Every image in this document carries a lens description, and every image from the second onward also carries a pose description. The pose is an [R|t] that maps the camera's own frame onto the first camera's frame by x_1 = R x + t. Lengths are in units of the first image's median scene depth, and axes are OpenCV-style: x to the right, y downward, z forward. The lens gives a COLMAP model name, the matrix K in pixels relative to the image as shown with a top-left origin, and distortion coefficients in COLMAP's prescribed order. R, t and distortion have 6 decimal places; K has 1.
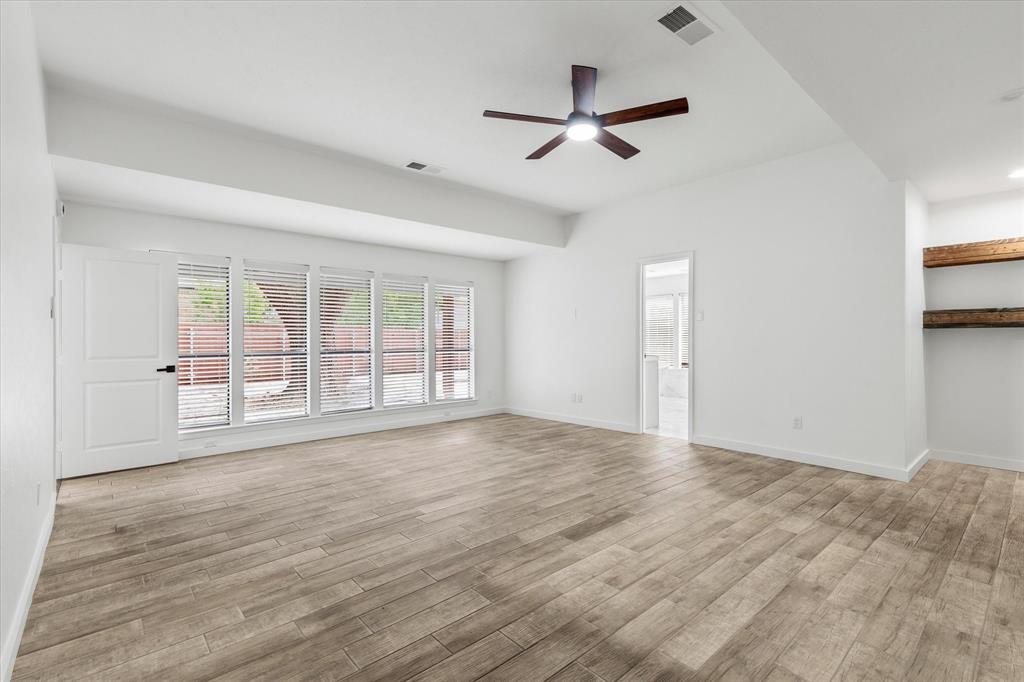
lens RADIAL K [[464.2, 0, 514.1], [0, 464.2, 339.5], [0, 0, 1]] dist [0.014175, -0.000580]
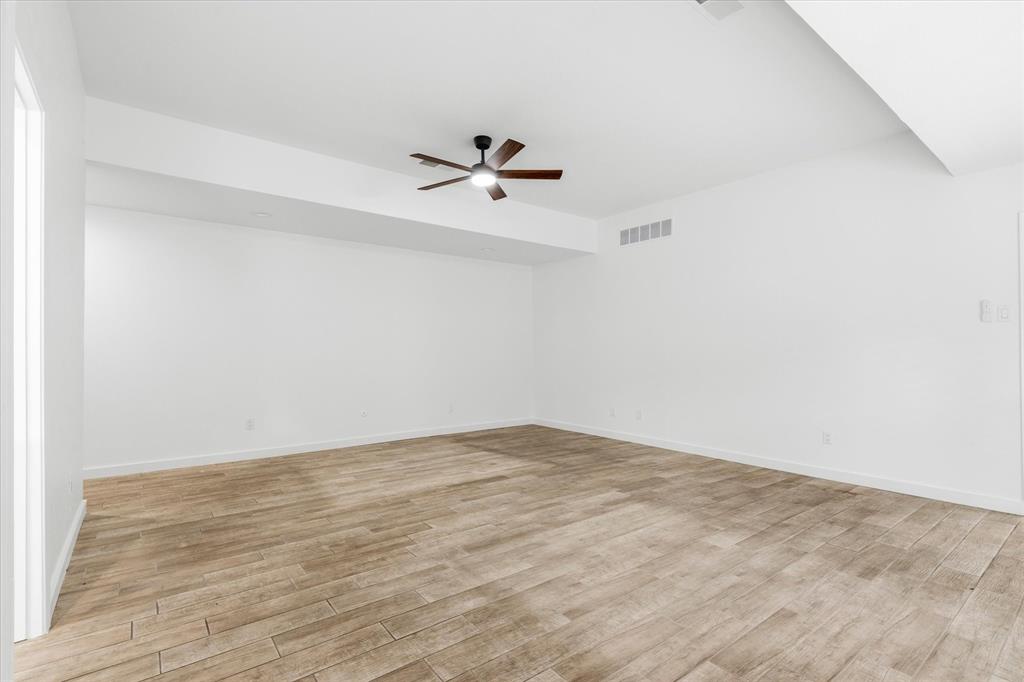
lens RADIAL K [[464.2, 0, 509.4], [0, 464.2, 346.1], [0, 0, 1]] dist [0.014175, -0.000580]
pose [[-0.997330, 0.007037, 0.072690, -0.009225], [0.006013, 0.999880, -0.014288, 0.017449], [-0.072782, -0.013813, -0.997252, 2.260184]]
